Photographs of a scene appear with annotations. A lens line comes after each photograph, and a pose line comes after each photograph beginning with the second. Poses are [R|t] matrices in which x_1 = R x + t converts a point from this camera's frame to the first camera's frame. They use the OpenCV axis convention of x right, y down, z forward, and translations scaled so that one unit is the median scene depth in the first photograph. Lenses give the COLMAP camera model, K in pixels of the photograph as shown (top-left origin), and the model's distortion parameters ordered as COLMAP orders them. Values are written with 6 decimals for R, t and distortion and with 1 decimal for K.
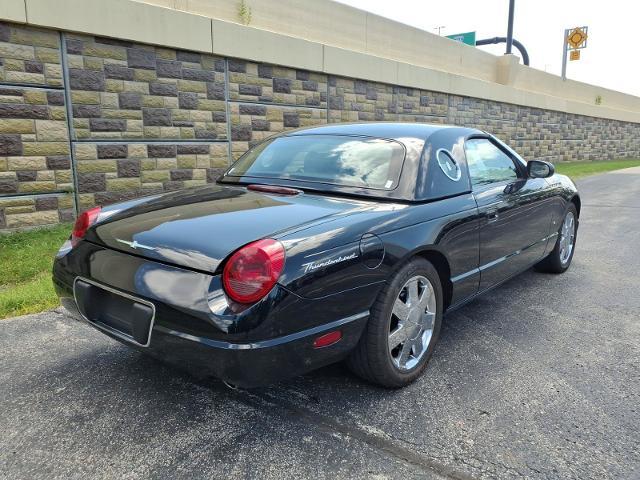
lens RADIAL K [[484.7, 0, 311.6], [0, 484.7, 239.8], [0, 0, 1]] dist [0.035512, -0.042545]
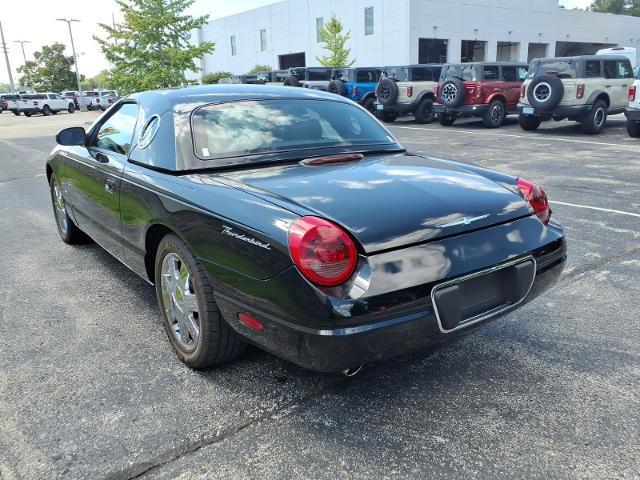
lens RADIAL K [[484.7, 0, 325.1], [0, 484.7, 241.7], [0, 0, 1]] dist [0.035512, -0.042545]
pose [[0.254976, -0.260247, 0.931267, -0.354473], [0.200373, 0.956416, 0.212414, -0.054420], [-0.945959, 0.132440, 0.296010, 0.271319]]
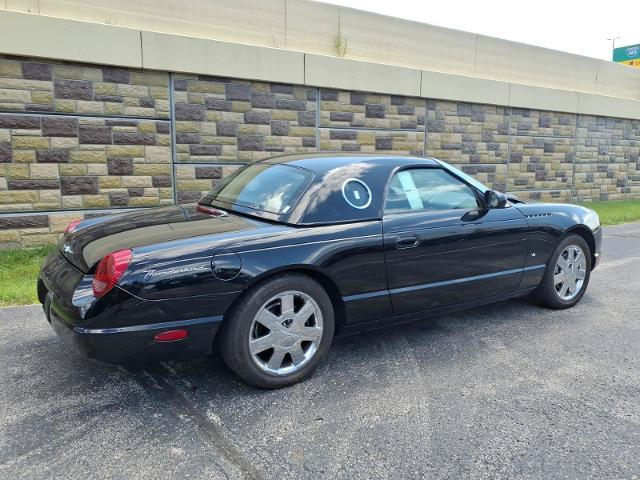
lens RADIAL K [[484.7, 0, 318.2], [0, 484.7, 233.5], [0, 0, 1]] dist [0.035512, -0.042545]
pose [[0.961252, 0.046885, -0.271656, 0.175635], [-0.061205, 0.997134, -0.044478, -0.003953], [0.268792, 0.059381, 0.961366, -0.023488]]
